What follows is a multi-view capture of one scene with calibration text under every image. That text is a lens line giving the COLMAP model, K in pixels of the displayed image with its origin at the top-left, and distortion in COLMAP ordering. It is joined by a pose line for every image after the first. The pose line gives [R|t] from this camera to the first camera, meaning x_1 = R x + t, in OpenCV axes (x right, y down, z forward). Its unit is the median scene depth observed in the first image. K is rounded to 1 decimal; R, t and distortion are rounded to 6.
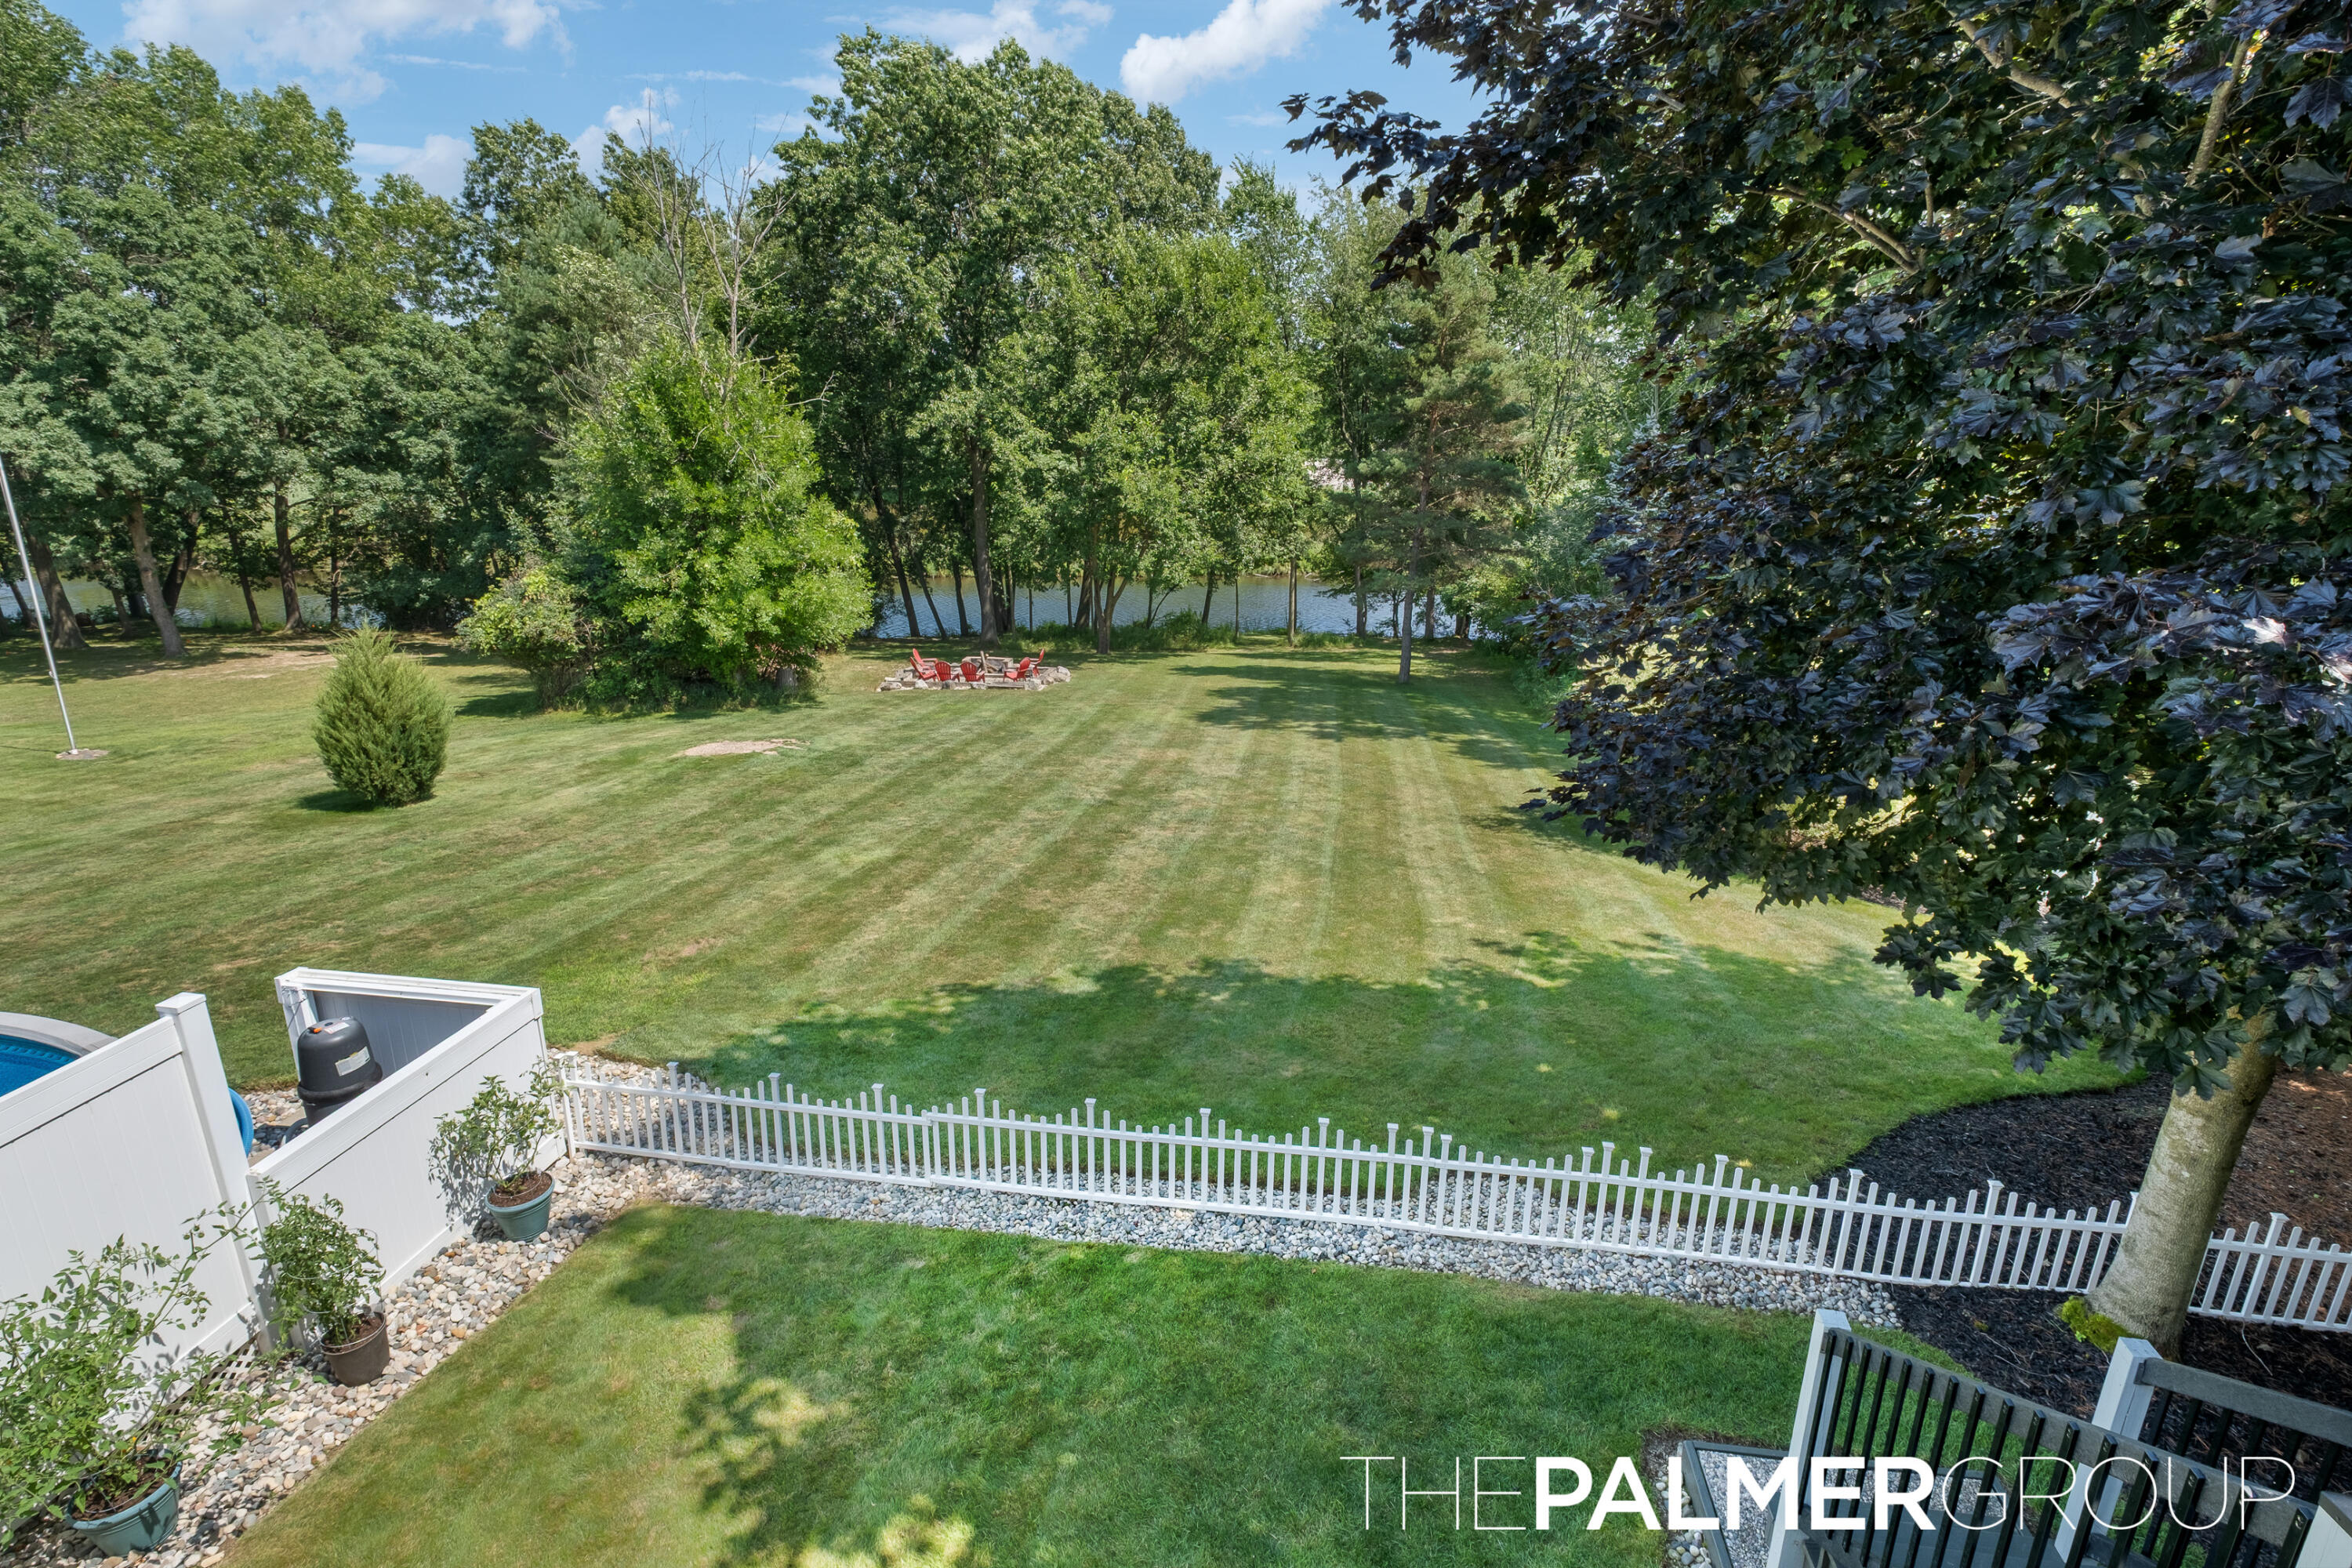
lens RADIAL K [[1115.7, 0, 1188.1], [0, 1115.7, 774.1], [0, 0, 1]] dist [-0.004045, 0.002845]
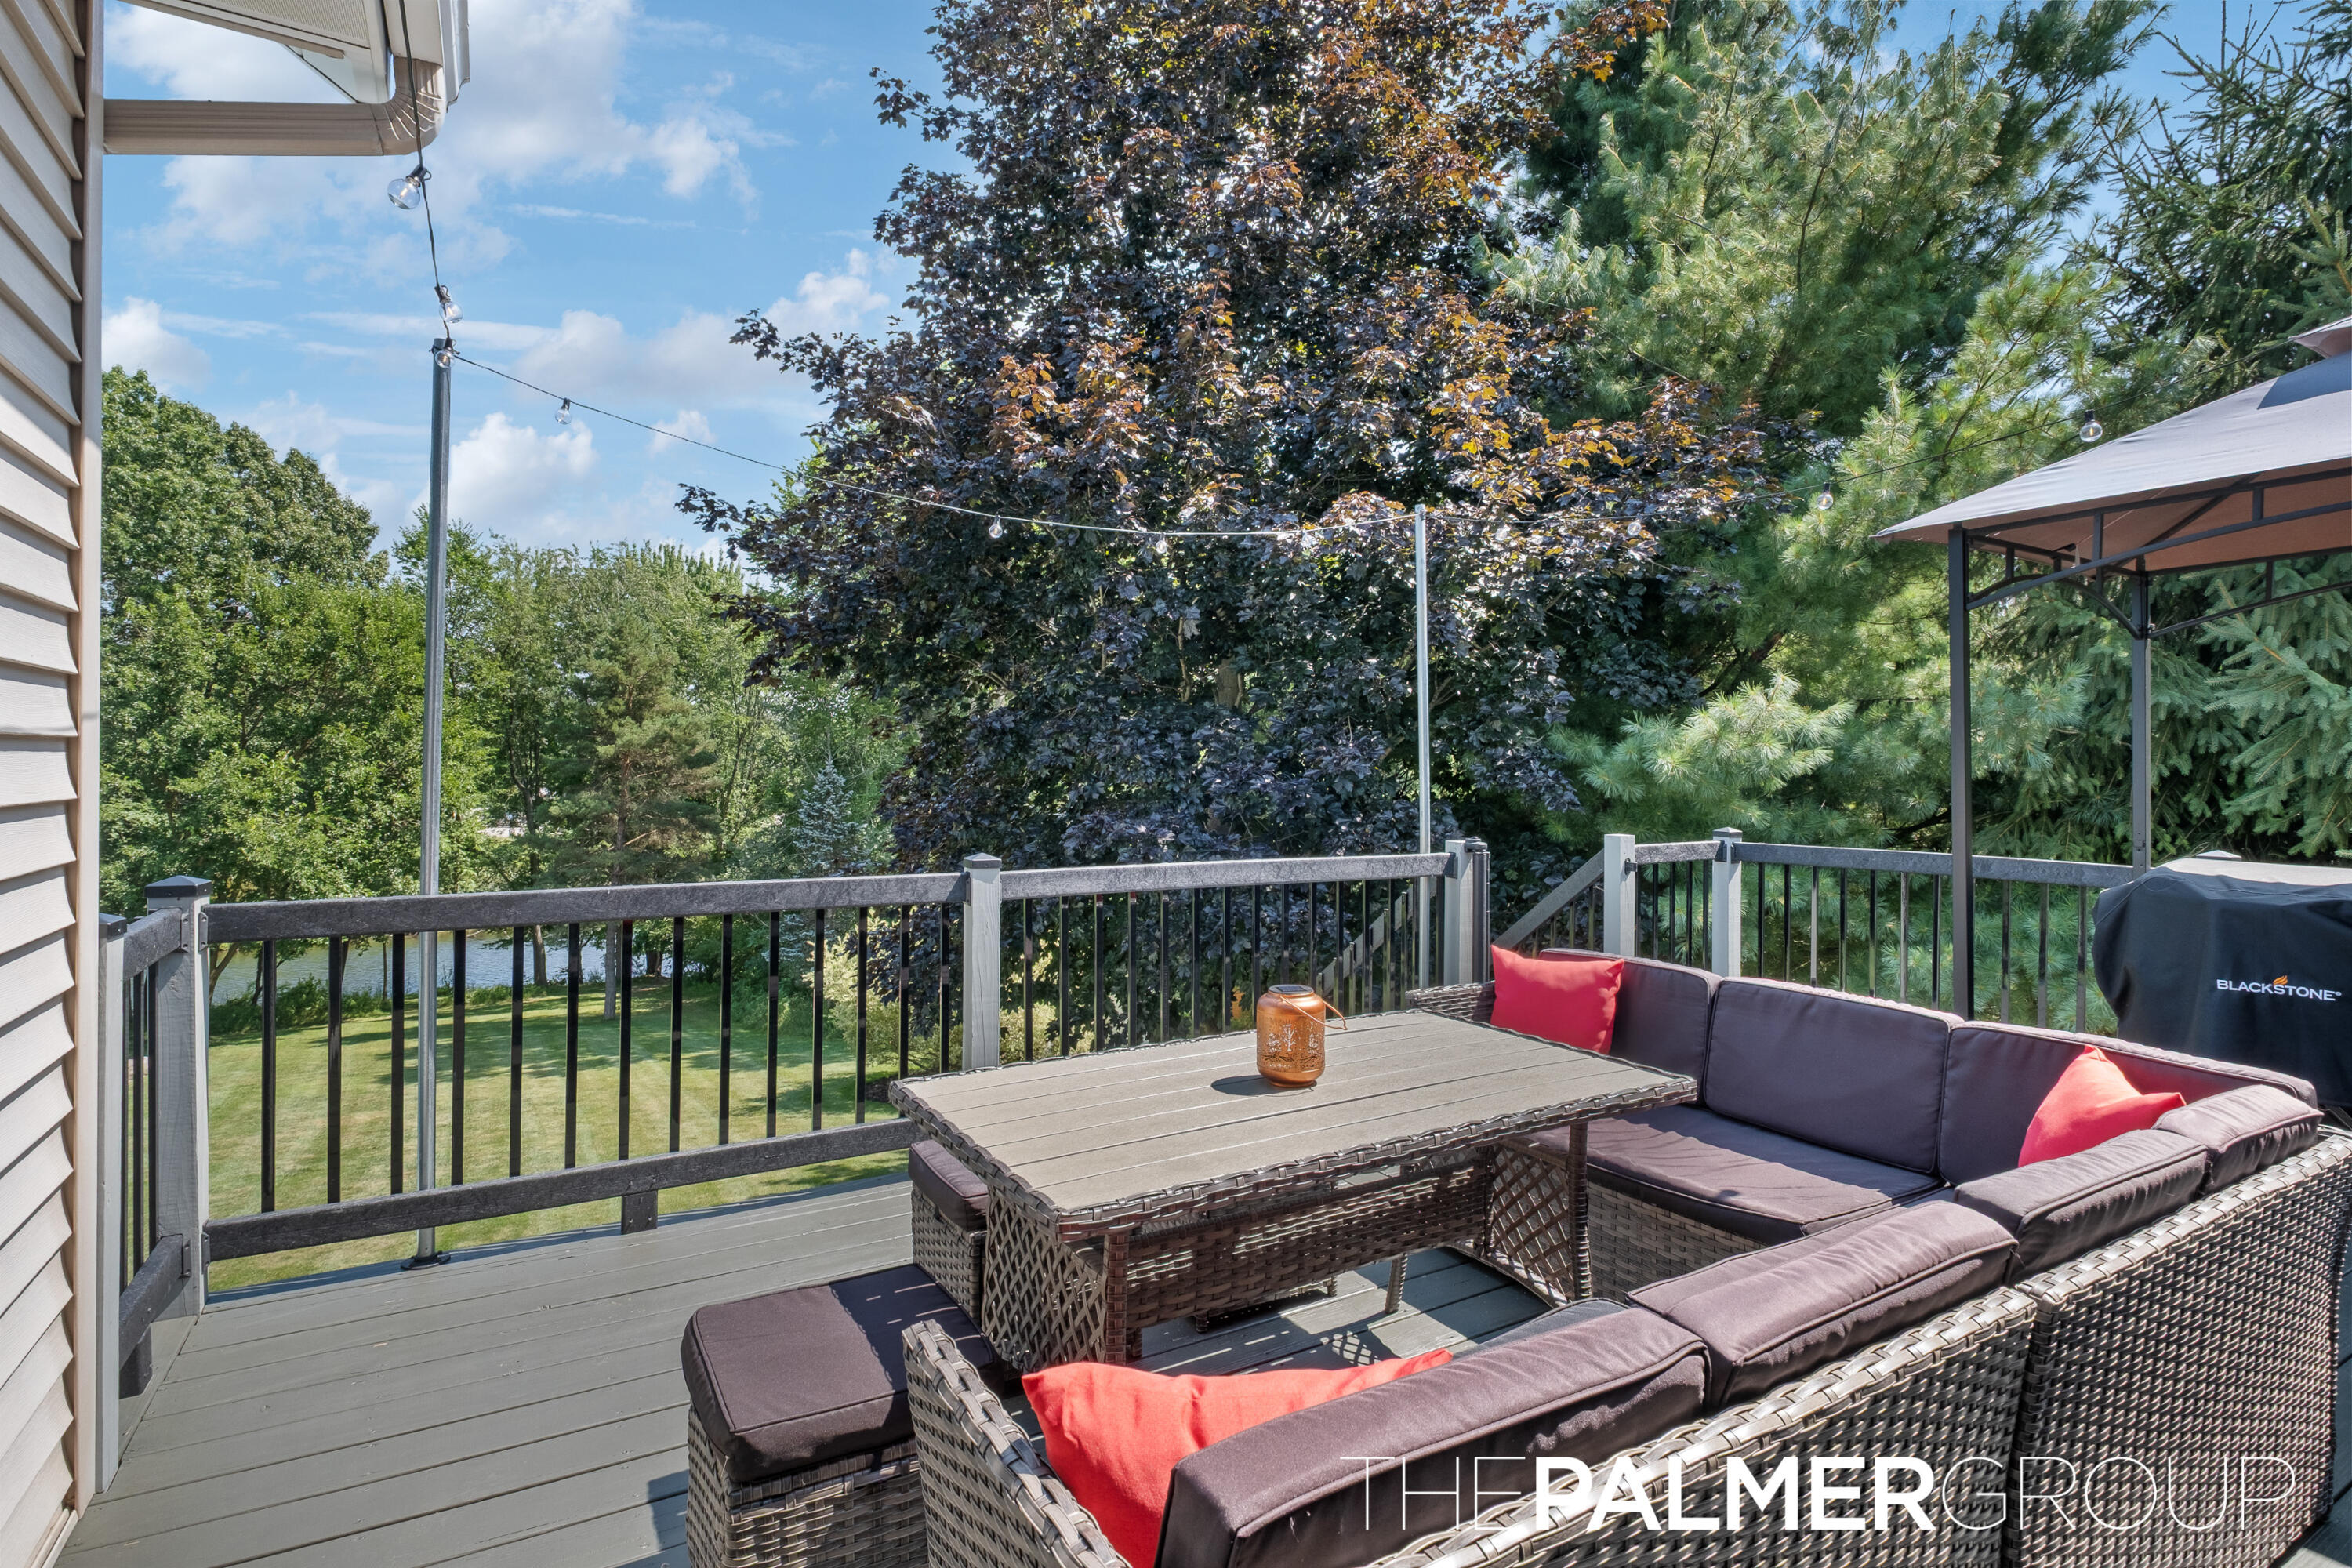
lens RADIAL K [[1115.7, 0, 1132.8], [0, 1115.7, 766.3], [0, 0, 1]] dist [-0.004045, 0.002845]
pose [[0.787279, 0.003784, 0.616585, -0.055986], [0.183757, 0.953103, -0.240476, 0.027670], [-0.588579, 0.302624, 0.749662, -0.081128]]
